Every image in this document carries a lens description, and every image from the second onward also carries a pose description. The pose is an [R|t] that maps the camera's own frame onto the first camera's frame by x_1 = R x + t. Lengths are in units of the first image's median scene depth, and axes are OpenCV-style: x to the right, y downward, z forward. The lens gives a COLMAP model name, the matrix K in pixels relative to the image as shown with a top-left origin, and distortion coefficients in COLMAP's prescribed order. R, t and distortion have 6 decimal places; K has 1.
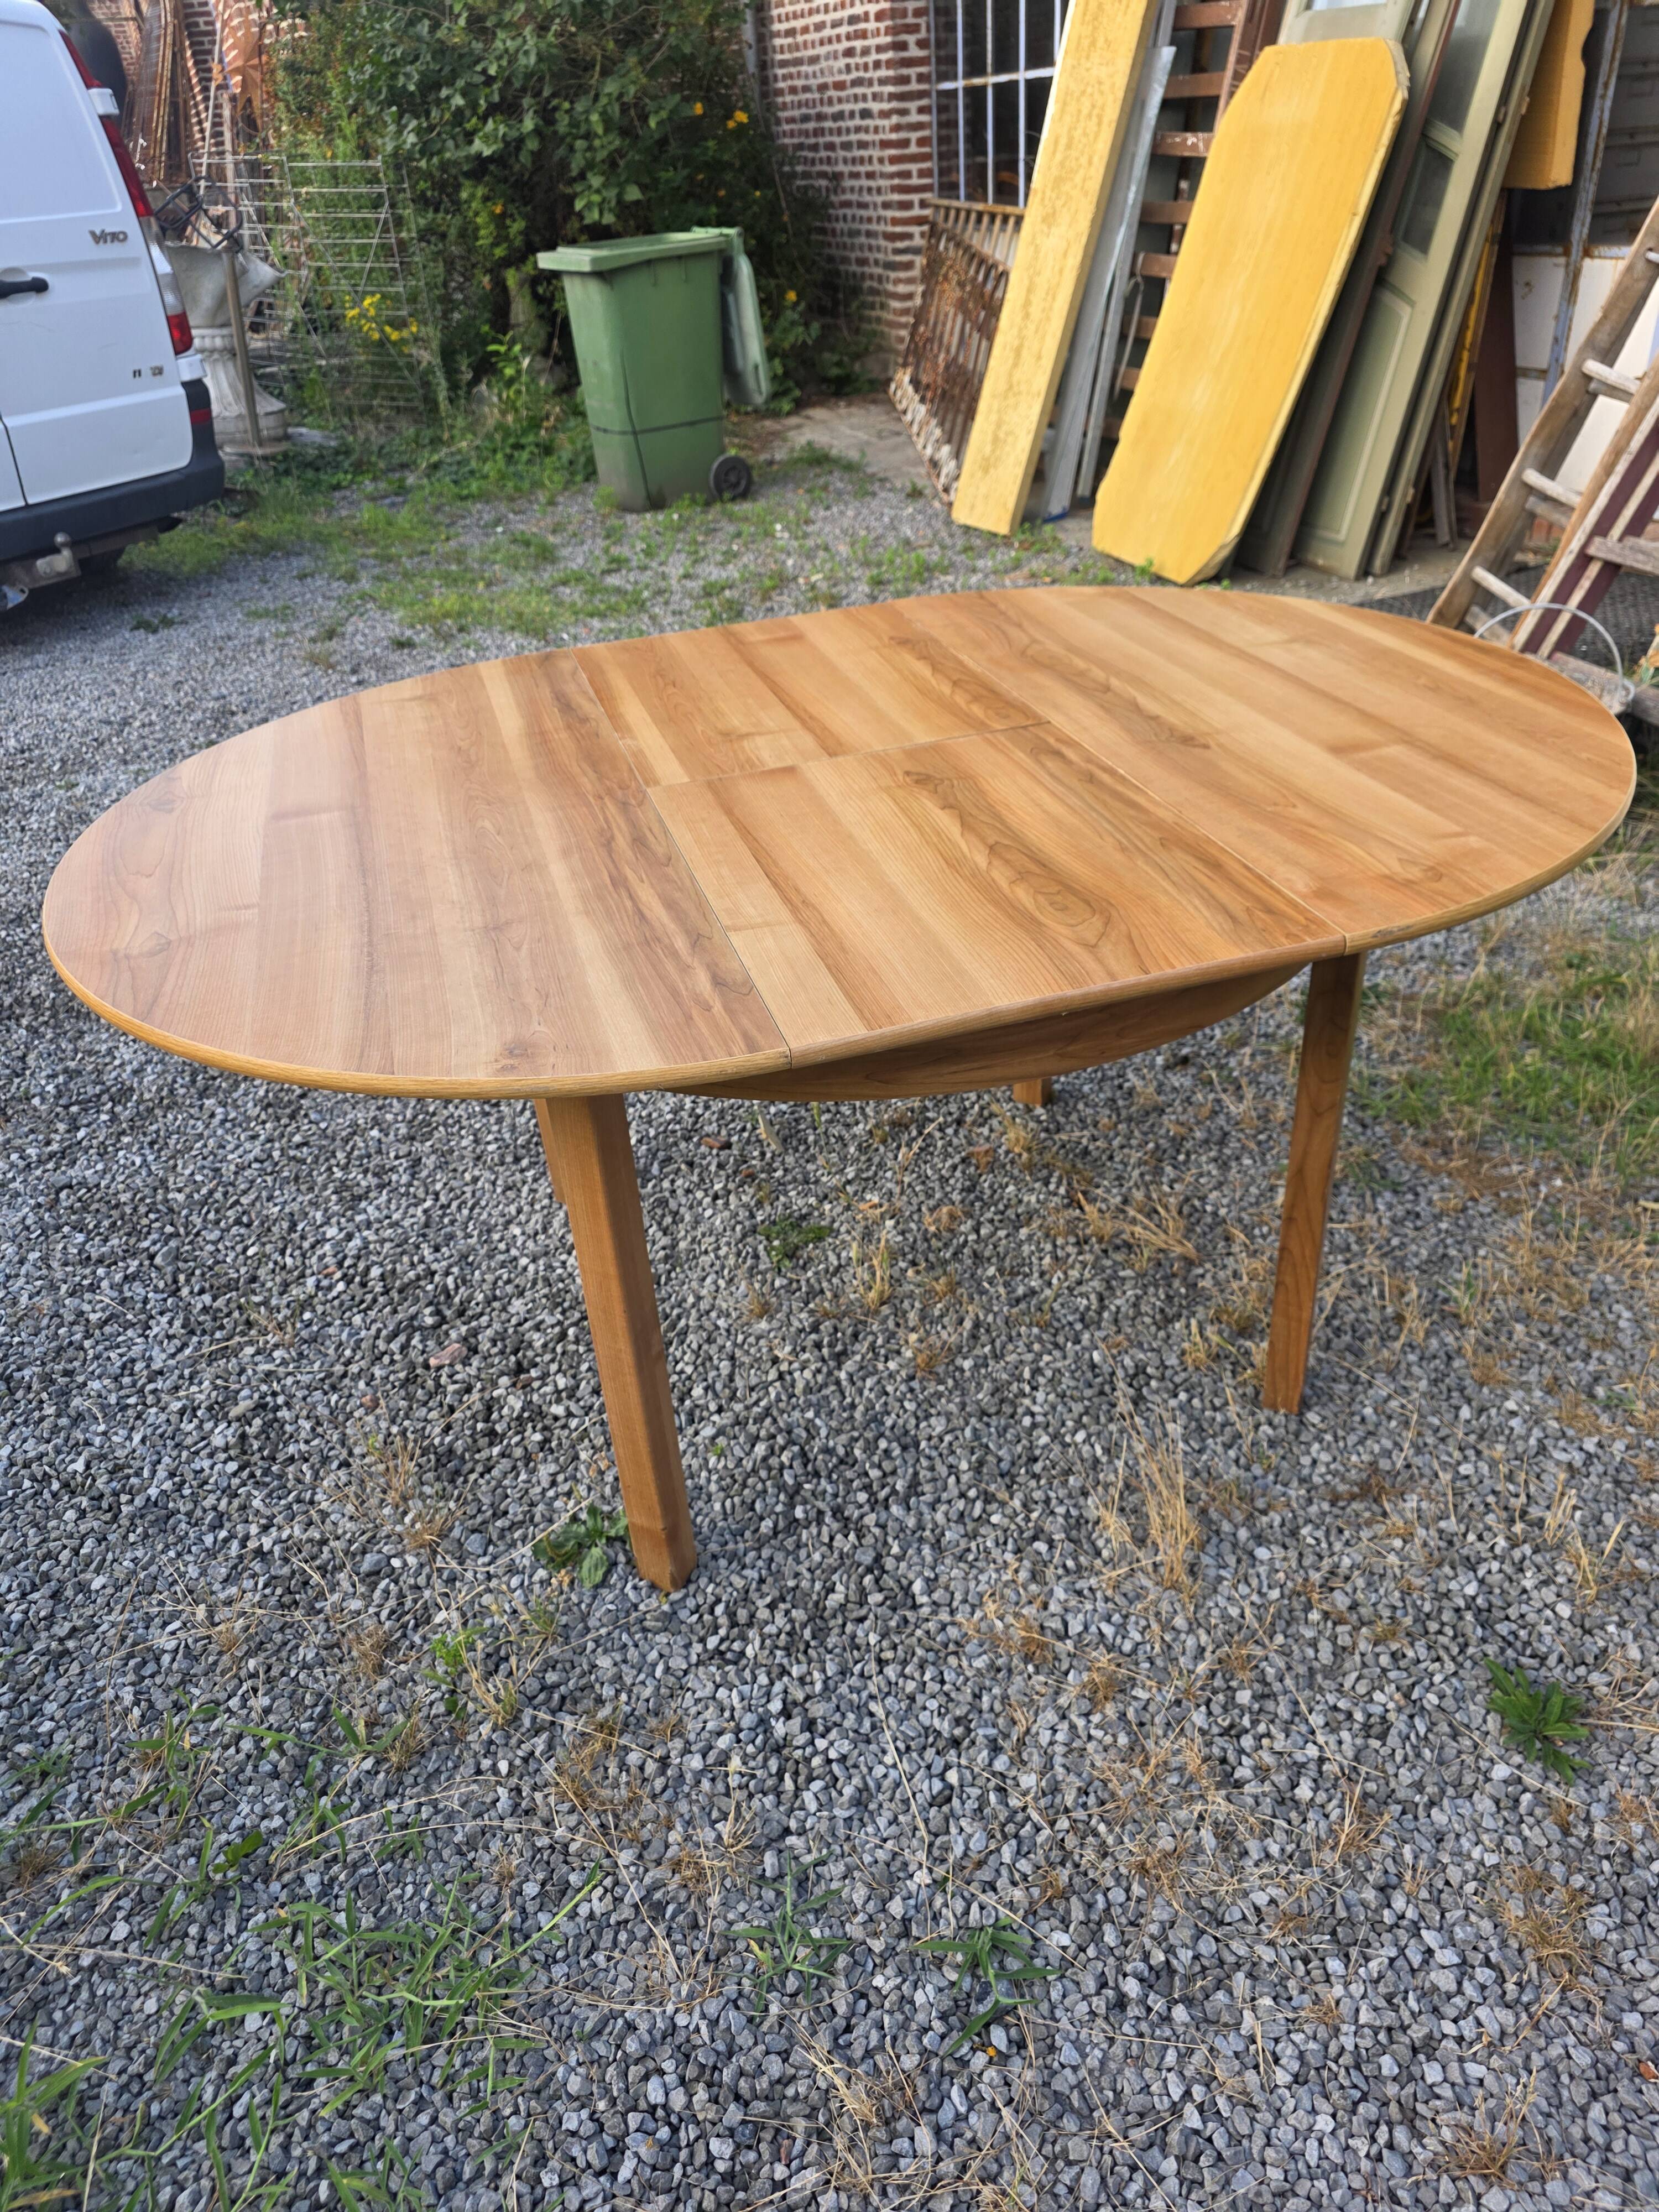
lens RADIAL K [[1503.9, 0, 829.3], [0, 1503.9, 1094.4], [0, 0, 1]] dist [0.041280, -0.033404]
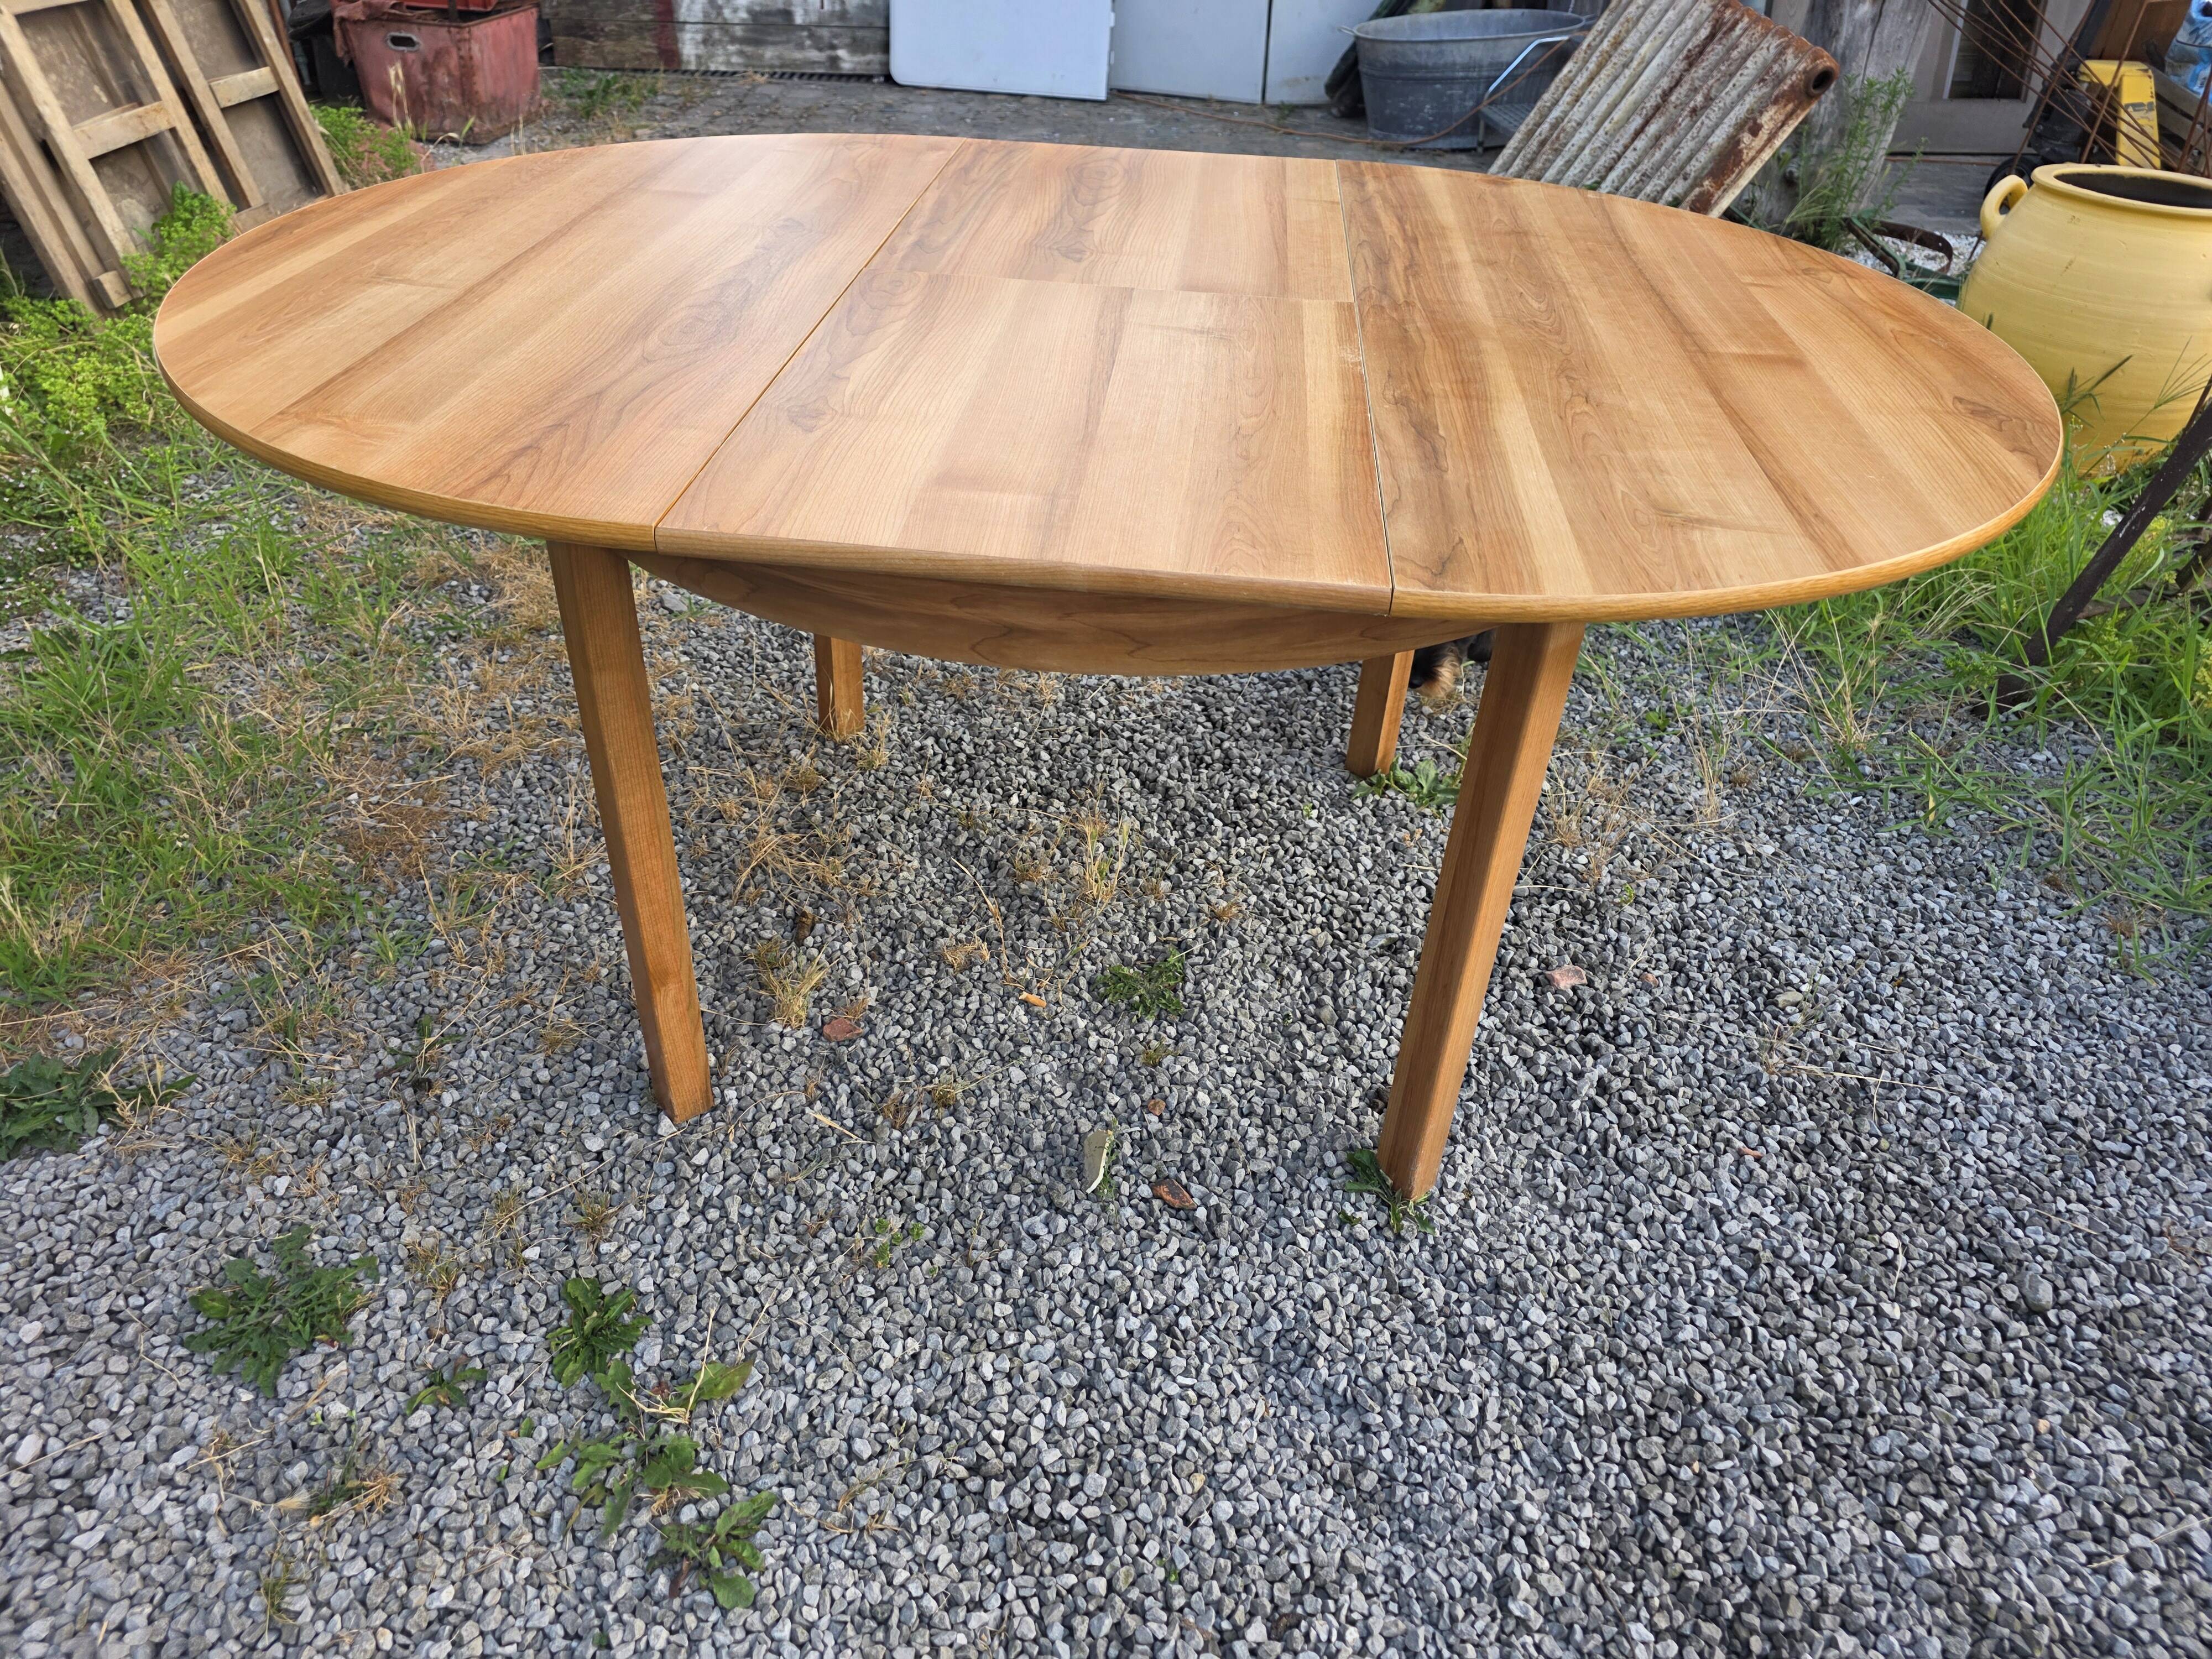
lens RADIAL K [[1503.9, 0, 1104.5], [0, 1503.9, 816.4], [0, 0, 1]] dist [0.041280, -0.033404]
pose [[-0.928769, -0.194612, 0.315459, -0.295535], [0.211255, 0.421387, 0.881932, -0.810923], [-0.304565, 0.885754, -0.350258, 1.477650]]
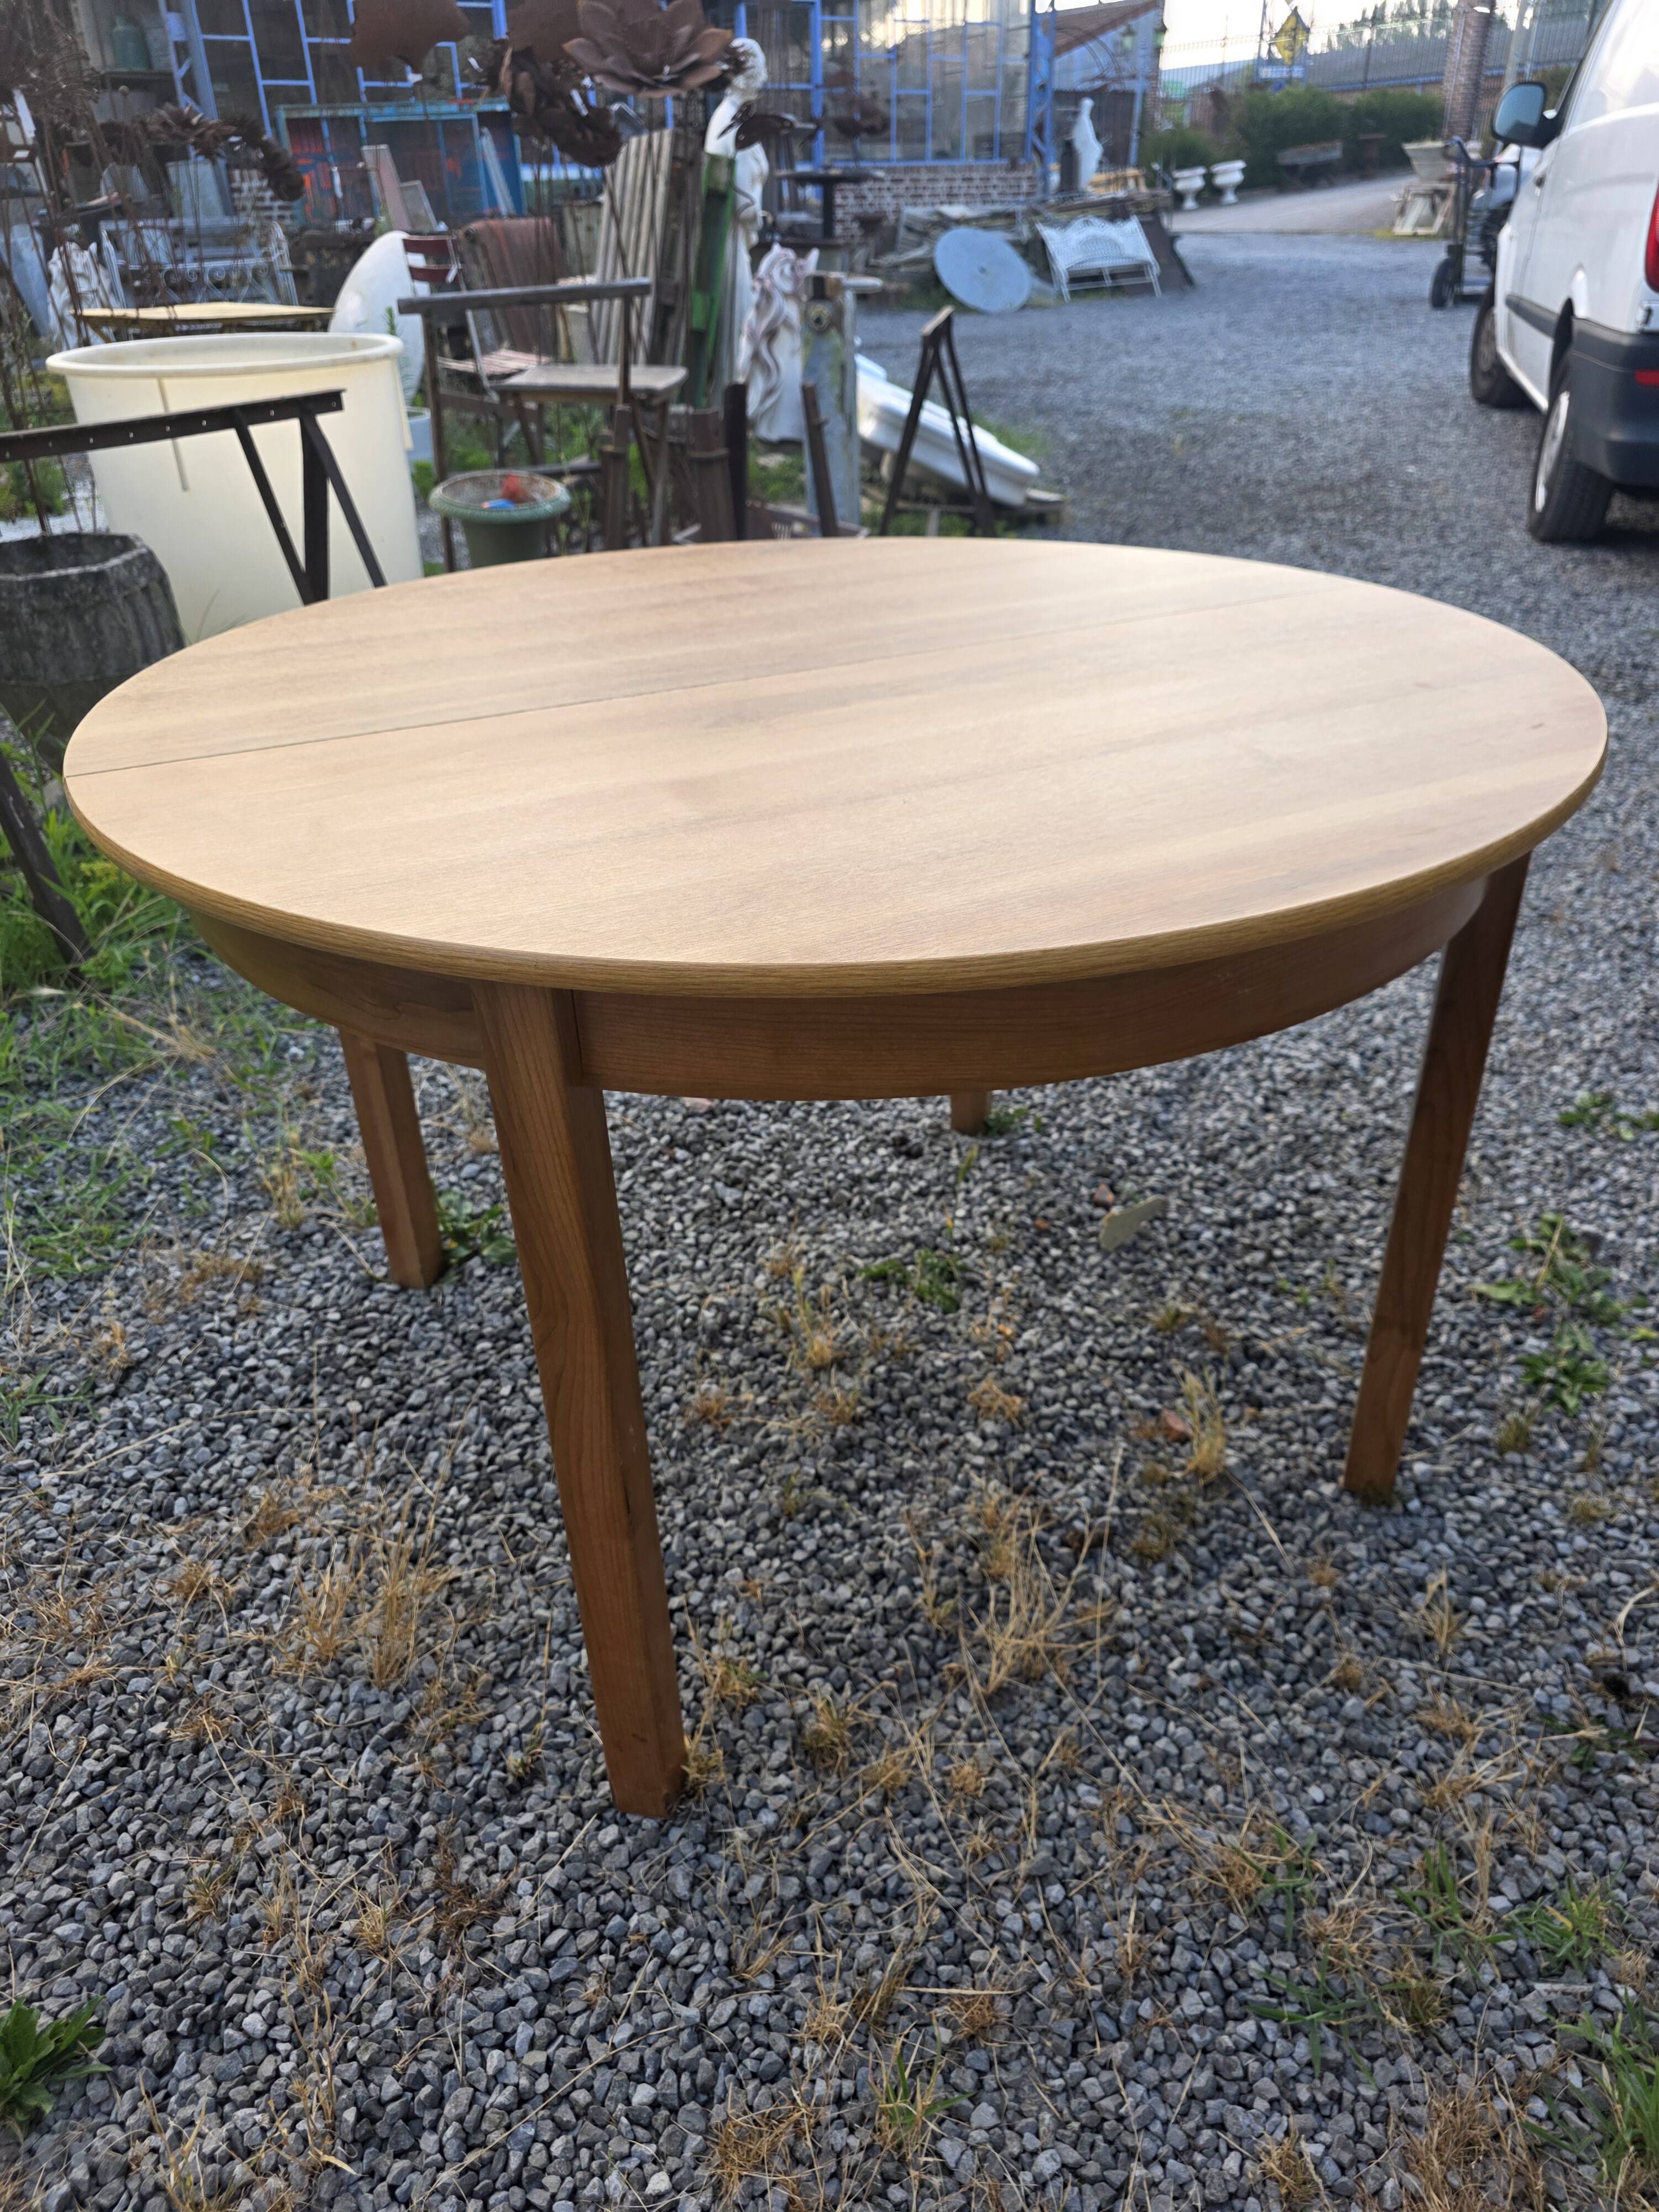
lens RADIAL K [[1503.9, 0, 823.8], [0, 1503.9, 1085.7], [0, 0, 1]] dist [0.041280, -0.033404]
pose [[0.170317, 0.538123, -0.825479, 0.715137], [-0.512973, 0.763675, 0.391995, -0.338808], [0.841339, 0.356685, 0.406109, 0.715973]]
